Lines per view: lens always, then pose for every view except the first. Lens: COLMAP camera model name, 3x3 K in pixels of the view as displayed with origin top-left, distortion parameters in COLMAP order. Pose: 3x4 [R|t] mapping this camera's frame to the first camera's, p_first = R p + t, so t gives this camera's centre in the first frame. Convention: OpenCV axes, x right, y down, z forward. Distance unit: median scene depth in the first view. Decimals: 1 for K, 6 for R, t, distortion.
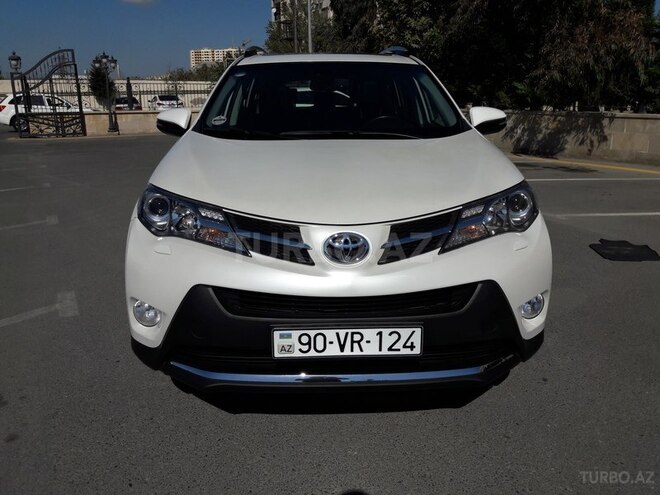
lens RADIAL K [[533.0, 0, 315.5], [0, 533.0, 250.0], [0, 0, 1]] dist [0.182358, -0.304446]
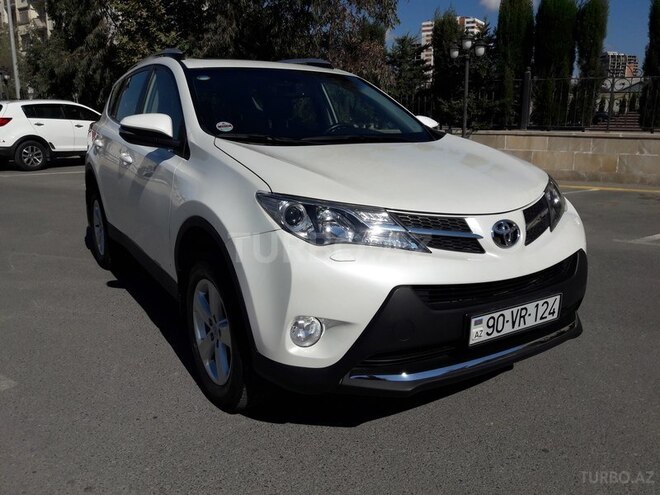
lens RADIAL K [[545.4, 0, 330.0], [0, 545.4, 247.5], [0, 0, 1]] dist [0.080953, -0.136619]
pose [[0.857633, -0.109174, 0.502541, -0.817930], [0.128539, 0.991697, -0.003924, -0.017081], [-0.497940, 0.067961, 0.864545, 0.205195]]
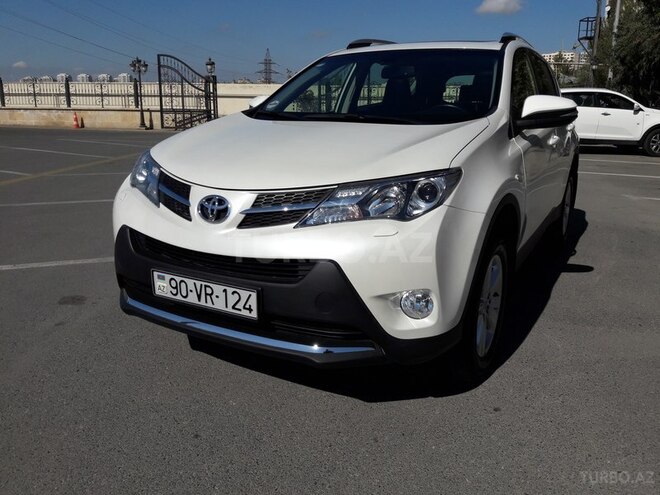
lens RADIAL K [[545.4, 0, 330.0], [0, 545.4, 247.5], [0, 0, 1]] dist [0.080953, -0.136619]
pose [[0.853453, 0.150333, -0.499017, 0.831995], [-0.157067, 0.987169, 0.028765, 0.004513], [0.496939, 0.053829, 0.866114, 0.144687]]
